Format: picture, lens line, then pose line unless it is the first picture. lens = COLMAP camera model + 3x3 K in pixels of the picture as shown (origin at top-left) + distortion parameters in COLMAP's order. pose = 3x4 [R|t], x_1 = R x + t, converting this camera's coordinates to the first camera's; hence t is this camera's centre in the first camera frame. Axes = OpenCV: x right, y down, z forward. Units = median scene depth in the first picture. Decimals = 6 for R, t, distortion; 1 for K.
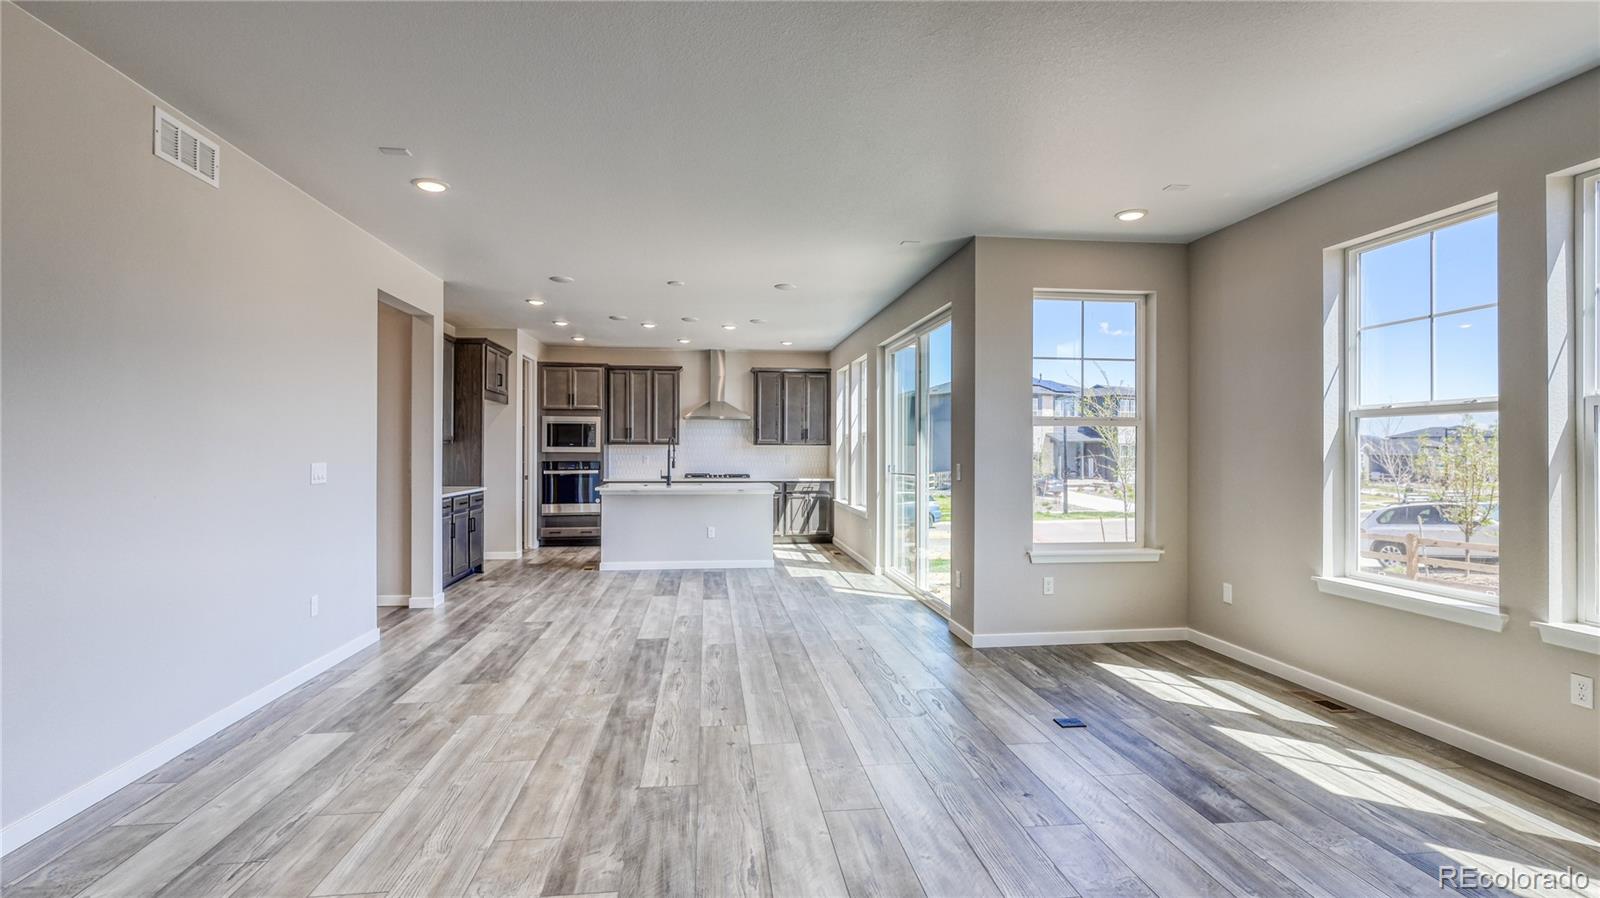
lens RADIAL K [[743.5, 0, 796.0], [0, 743.5, 441.3], [0, 0, 1]] dist [-0.001982, 0.002484]
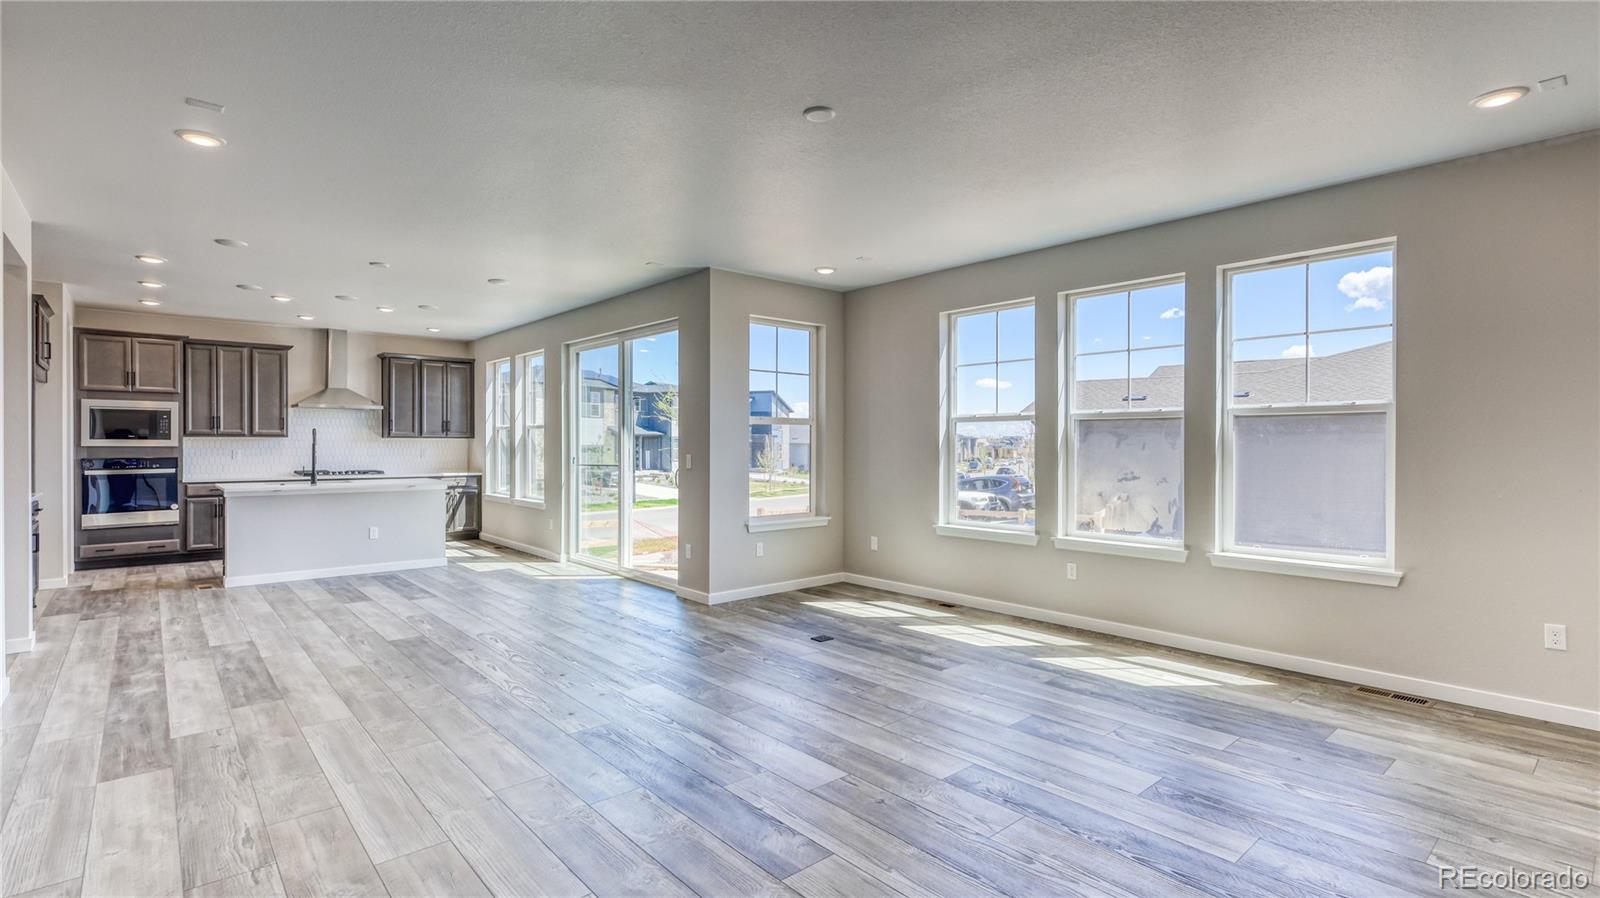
lens RADIAL K [[743.5, 0, 797.3], [0, 743.5, 448.6], [0, 0, 1]] dist [-0.001982, 0.002484]
pose [[0.826786, -0.005042, 0.562493, -0.202374], [-0.005945, 0.999826, 0.017700, -0.001316], [-0.562485, -0.017979, 0.826612, -0.055458]]
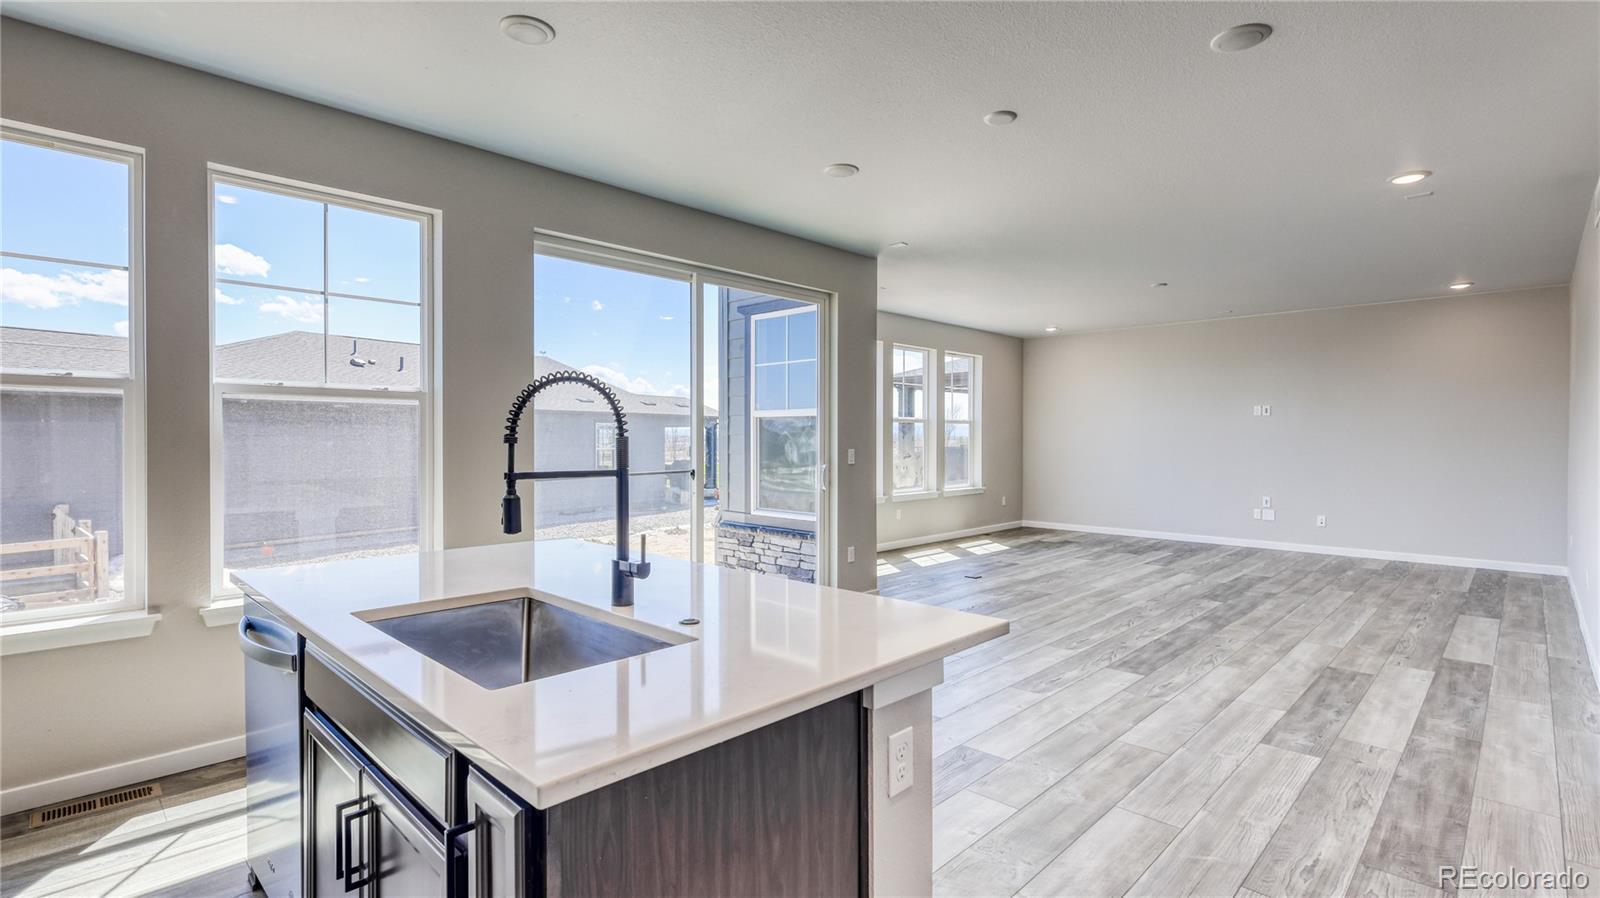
lens RADIAL K [[743.5, 0, 803.0], [0, 743.5, 445.3], [0, 0, 1]] dist [-0.001982, 0.002484]
pose [[-0.624013, -0.011026, 0.781336, -0.385589], [-0.009380, 0.999934, 0.006620, 0.012363], [-0.781358, -0.003198, -0.624075, 1.140425]]
